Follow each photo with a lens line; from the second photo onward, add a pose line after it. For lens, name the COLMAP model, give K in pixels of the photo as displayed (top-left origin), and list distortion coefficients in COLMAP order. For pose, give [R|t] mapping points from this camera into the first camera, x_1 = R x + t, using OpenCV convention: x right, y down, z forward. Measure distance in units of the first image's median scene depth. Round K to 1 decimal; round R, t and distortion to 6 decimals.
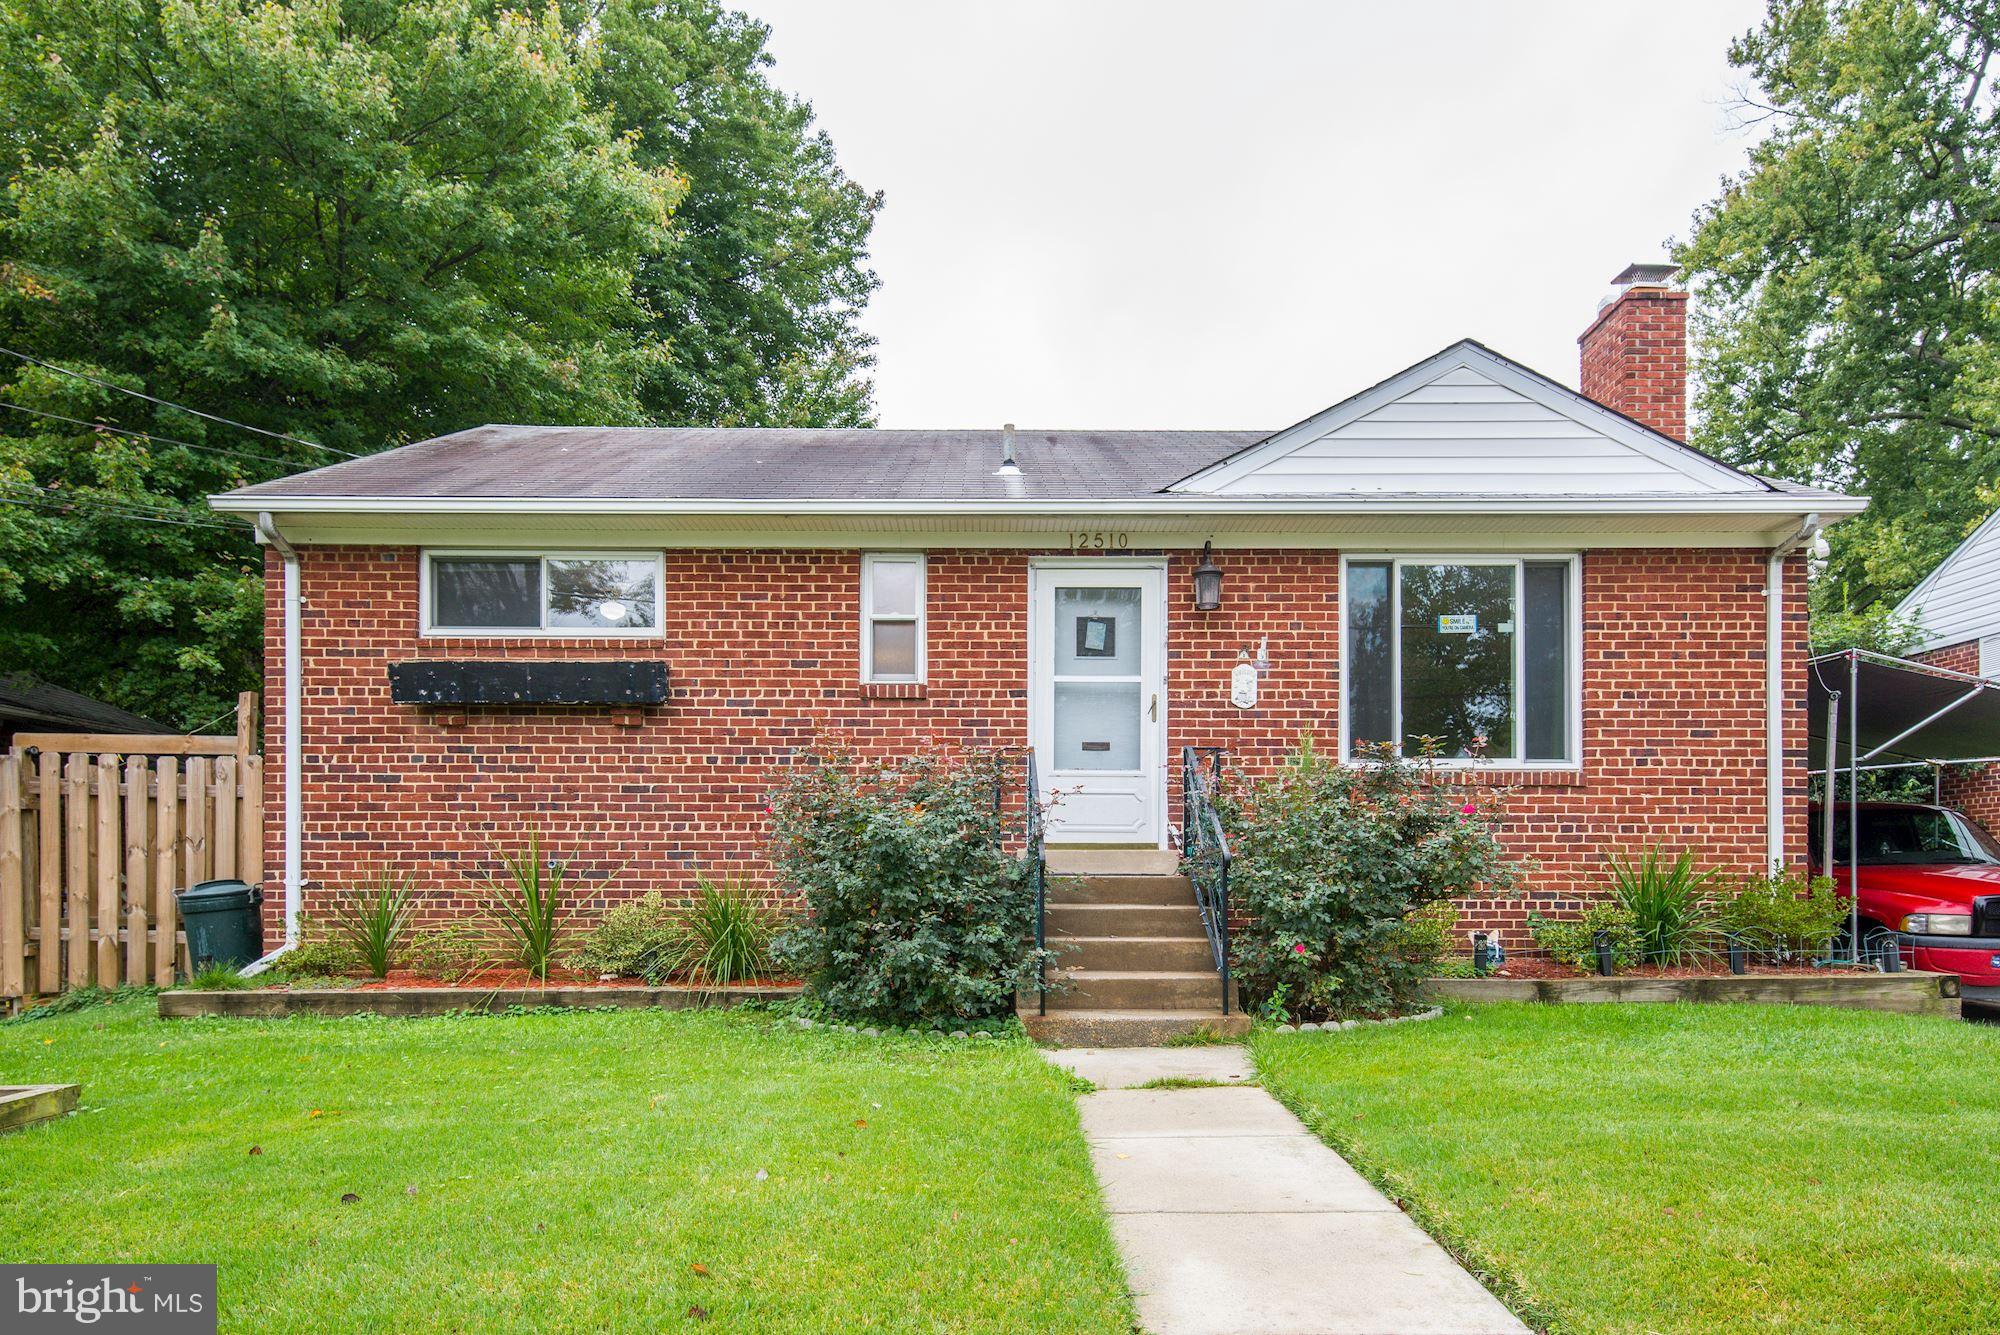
lens RADIAL K [[1140.1, 0, 1002.1], [0, 1140.1, 875.0], [0, 0, 1]] dist [0.017473, -0.000558]
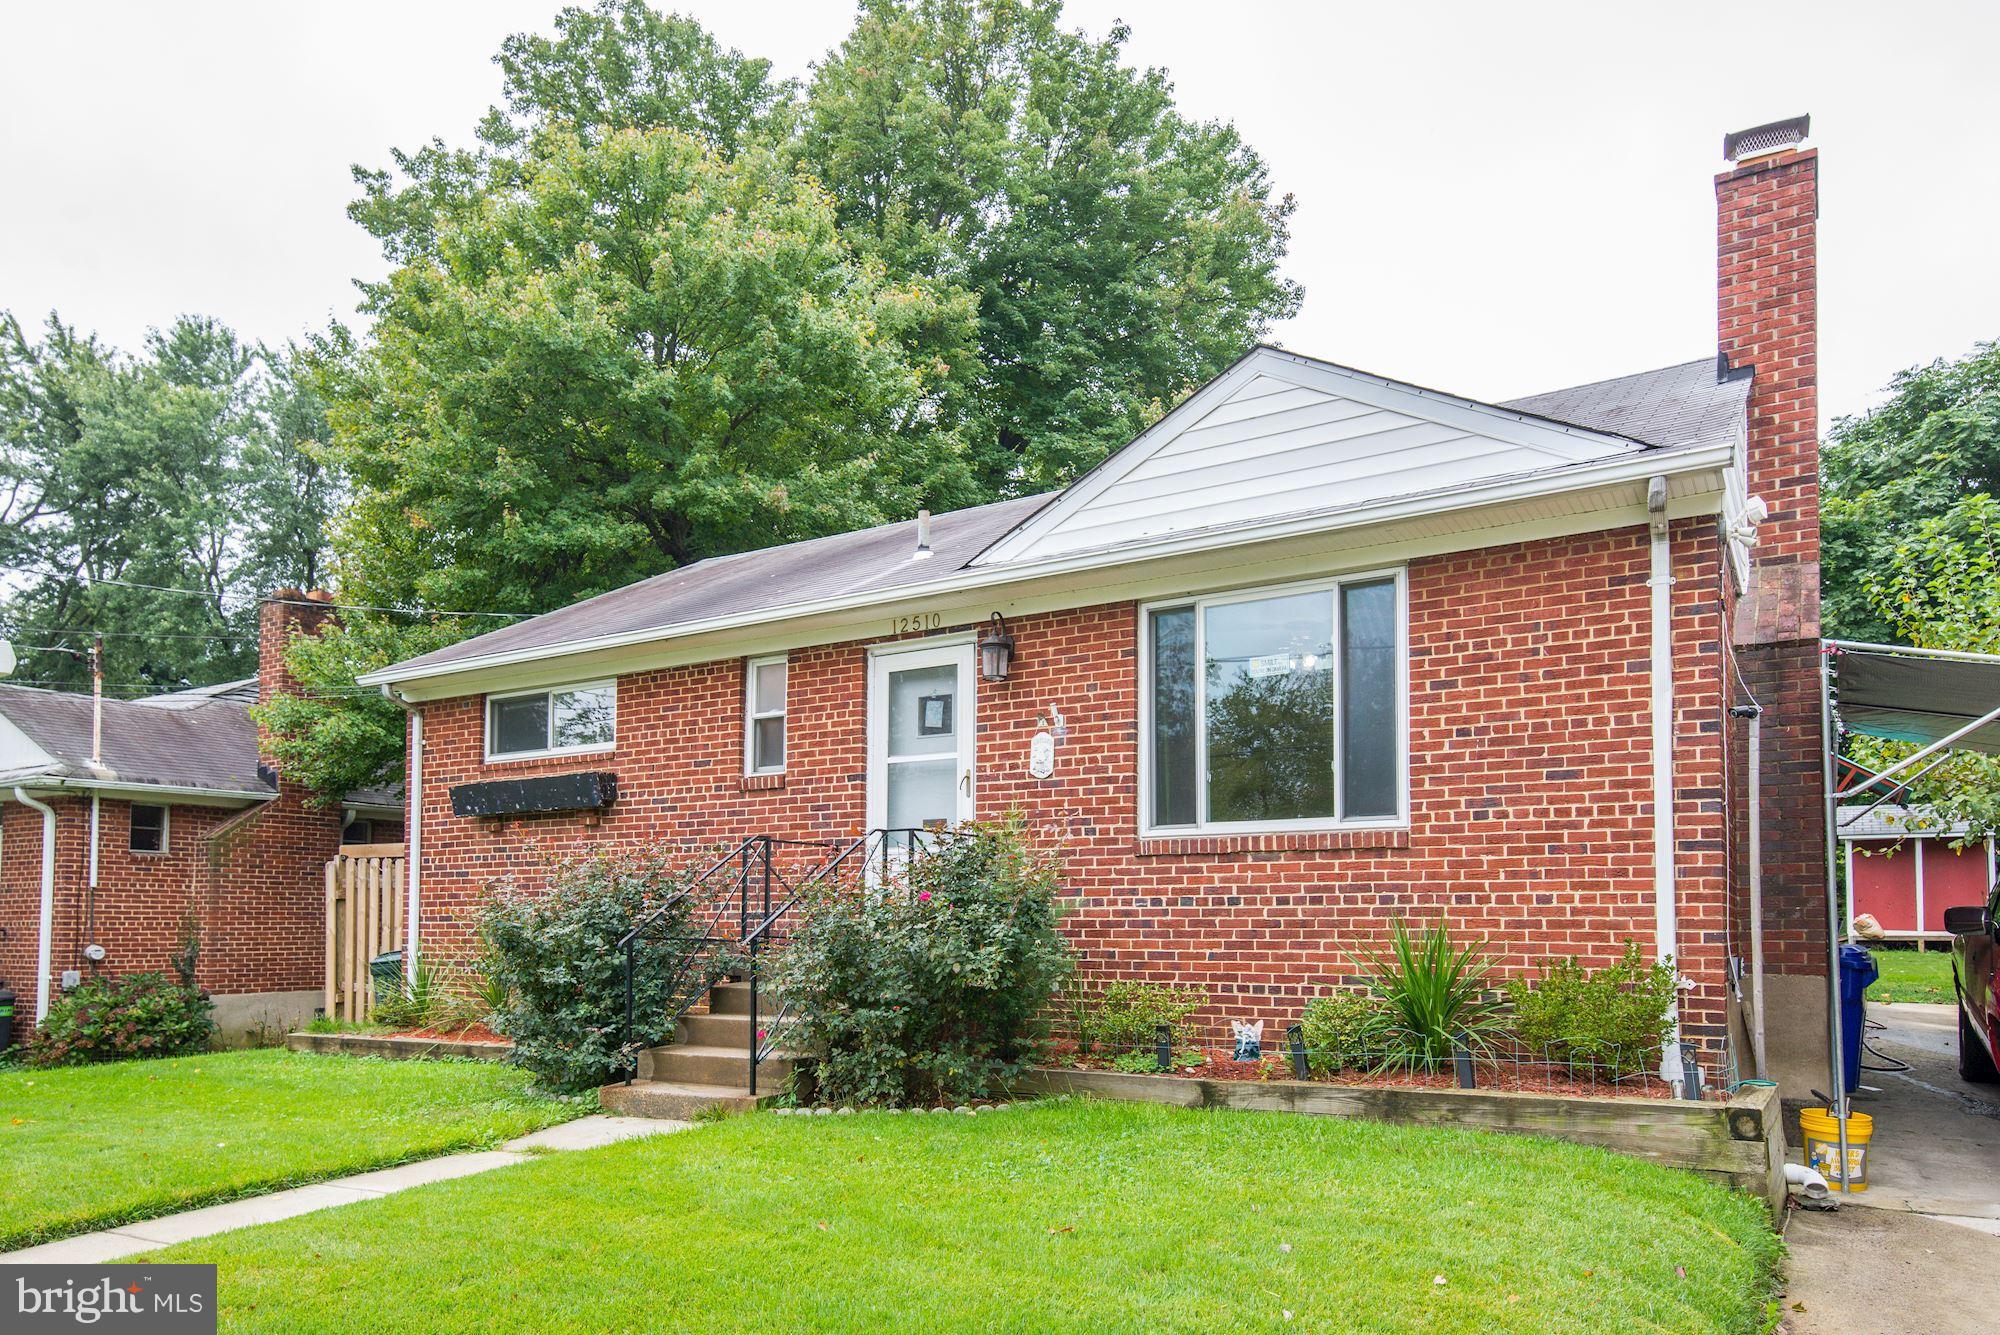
lens RADIAL K [[1237.9, 0, 997.8], [0, 1237.9, 882.6], [0, 0, 1]] dist [0.017051, 0.002425]
pose [[0.864077, -0.020715, -0.502933, 0.699635], [0.004774, 0.999445, -0.032965, -0.024717], [0.503336, 0.026084, 0.863697, 0.087478]]
